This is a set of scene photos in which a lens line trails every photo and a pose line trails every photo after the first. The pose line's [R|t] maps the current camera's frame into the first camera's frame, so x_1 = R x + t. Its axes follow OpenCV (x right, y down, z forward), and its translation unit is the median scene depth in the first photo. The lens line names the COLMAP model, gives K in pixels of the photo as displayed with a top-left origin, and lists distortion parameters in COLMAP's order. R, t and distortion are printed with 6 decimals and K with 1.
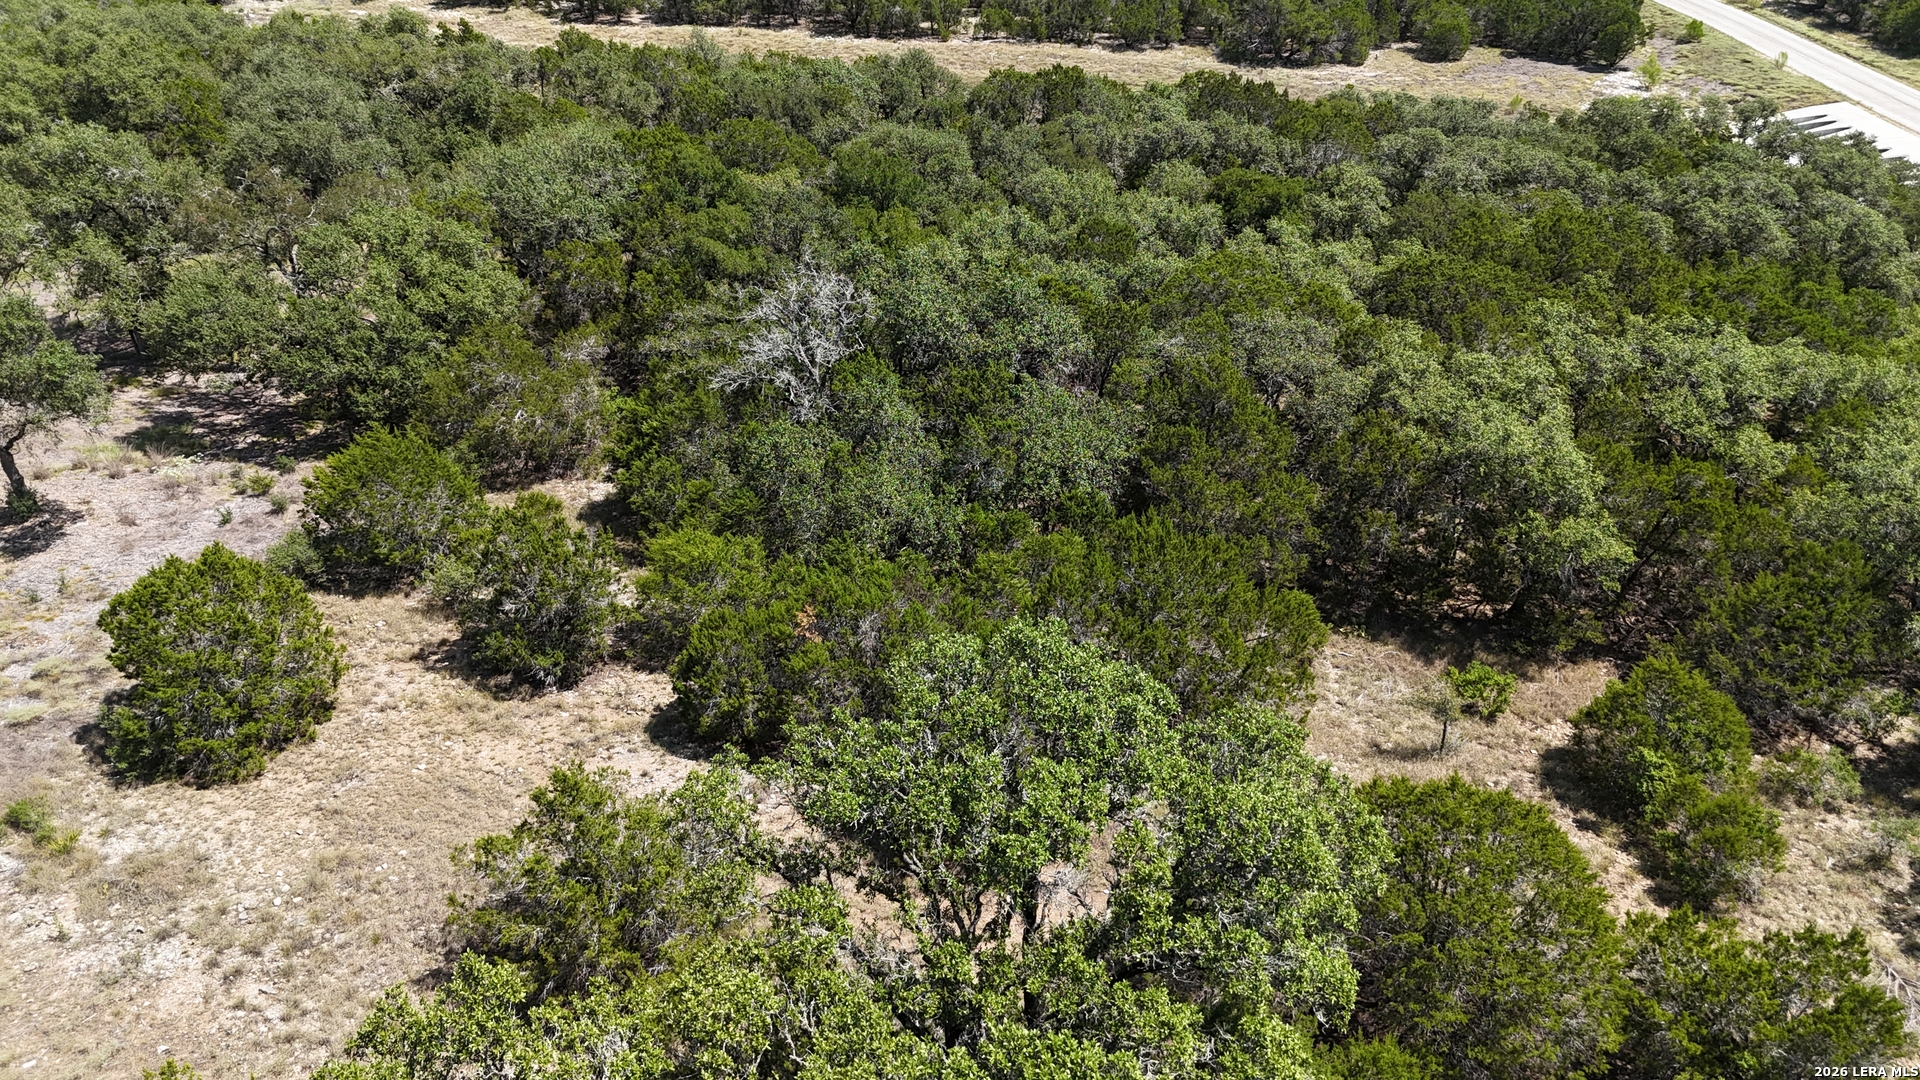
lens RADIAL K [[1416.9, 0, 968.6], [0, 1416.9, 535.8], [0, 0, 1]] dist [0.072974, -0.072833]
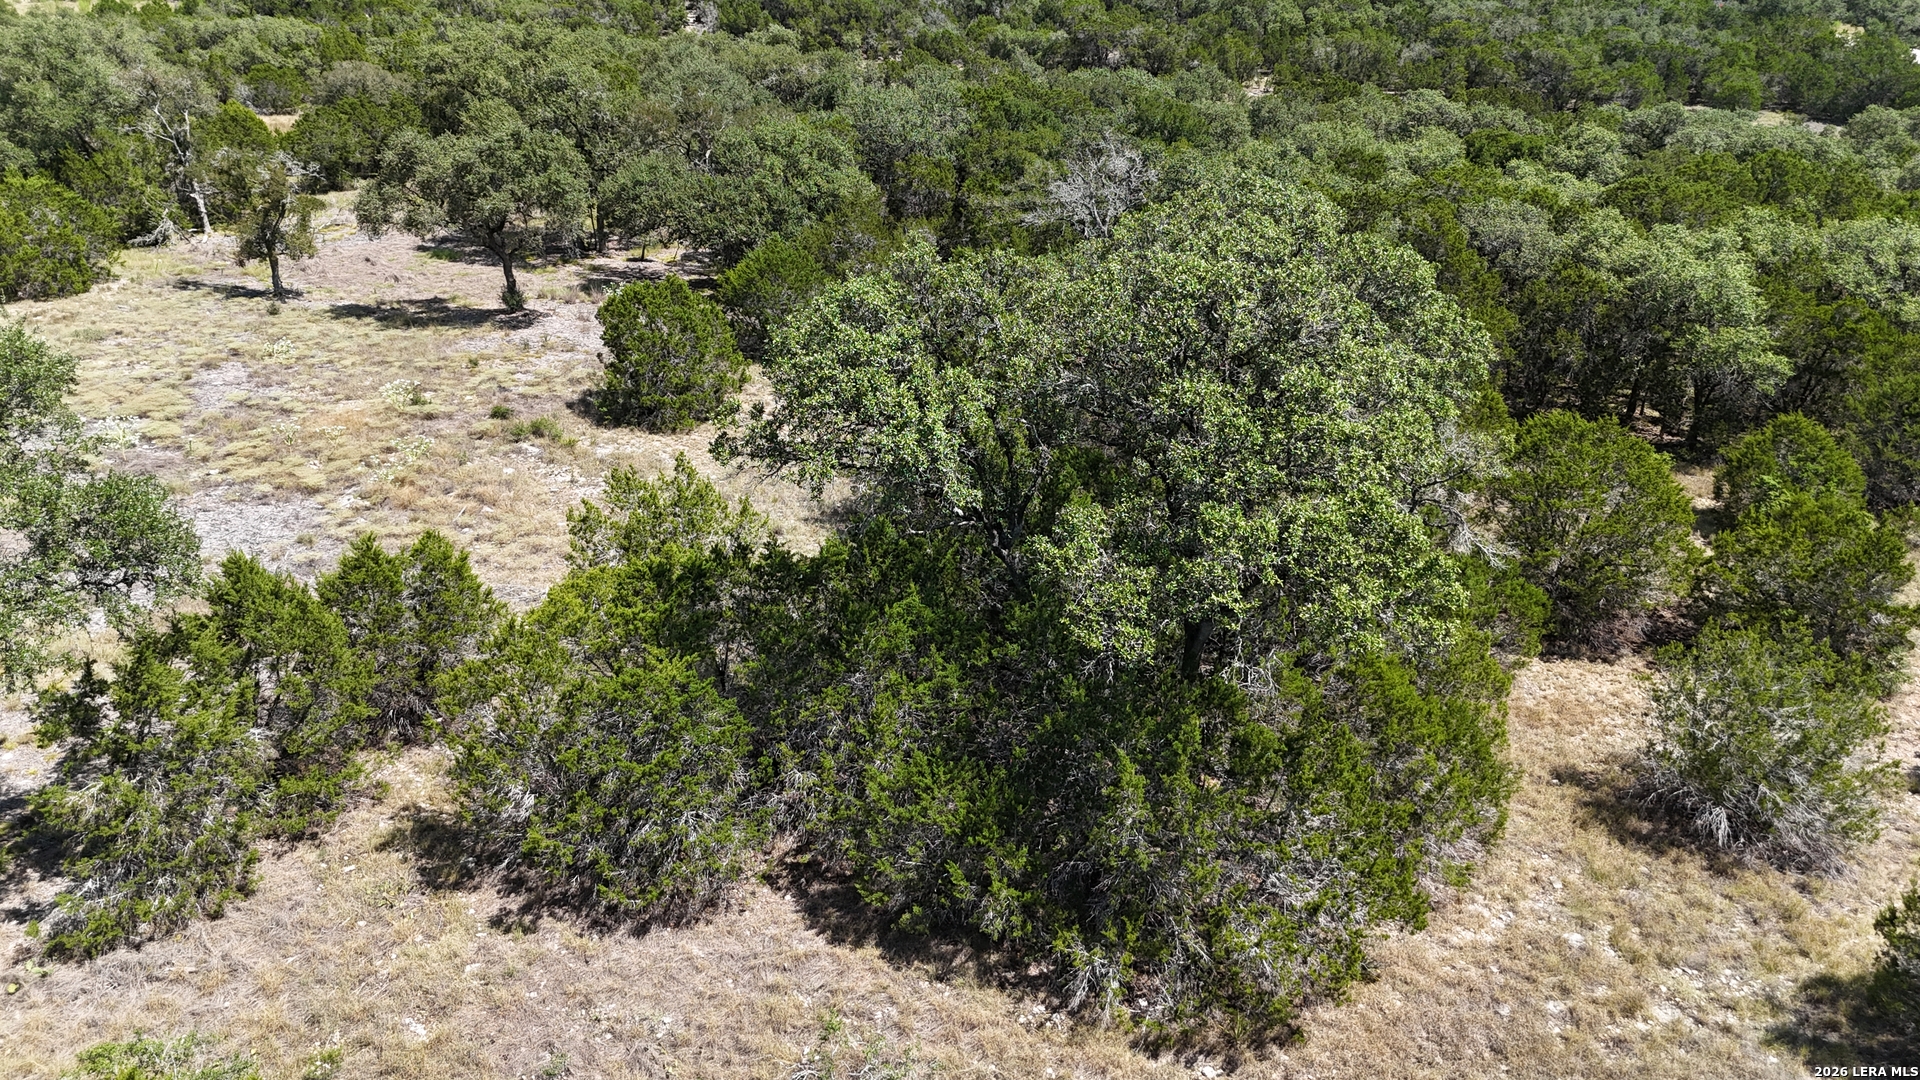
lens RADIAL K [[1416.9, 0, 970.8], [0, 1416.9, 534.0], [0, 0, 1]] dist [0.072974, -0.072833]
pose [[0.980273, 0.083685, -0.179058, 0.011661], [-0.097363, 0.992854, -0.068997, 0.127263], [0.172005, 0.085070, 0.981416, -0.114826]]
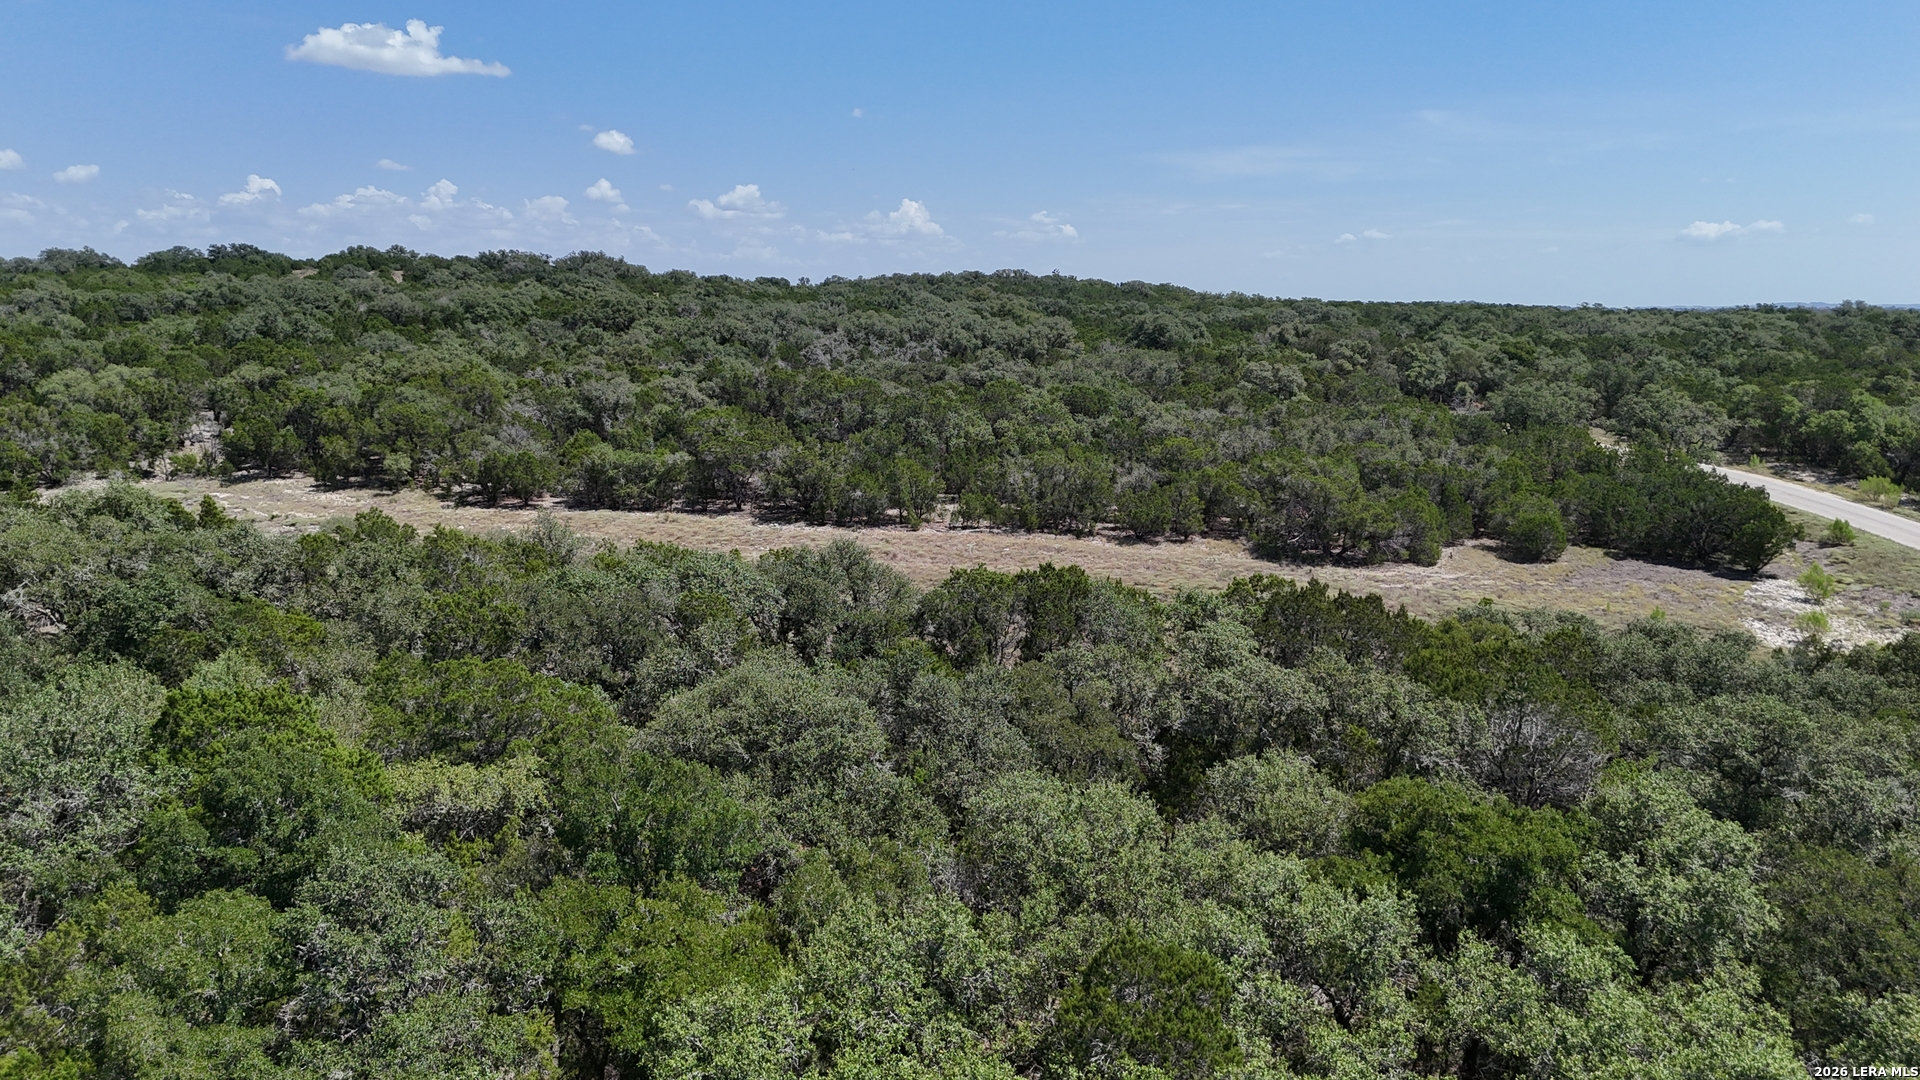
lens RADIAL K [[1416.9, 0, 959.5], [0, 1416.9, 558.9], [0, 0, 1]] dist [0.072974, -0.072833]
pose [[0.999903, 0.009867, -0.009859, 0.027088], [-0.012425, 0.951299, -0.308018, -0.124468], [0.006340, 0.308111, 0.951329, 0.358160]]
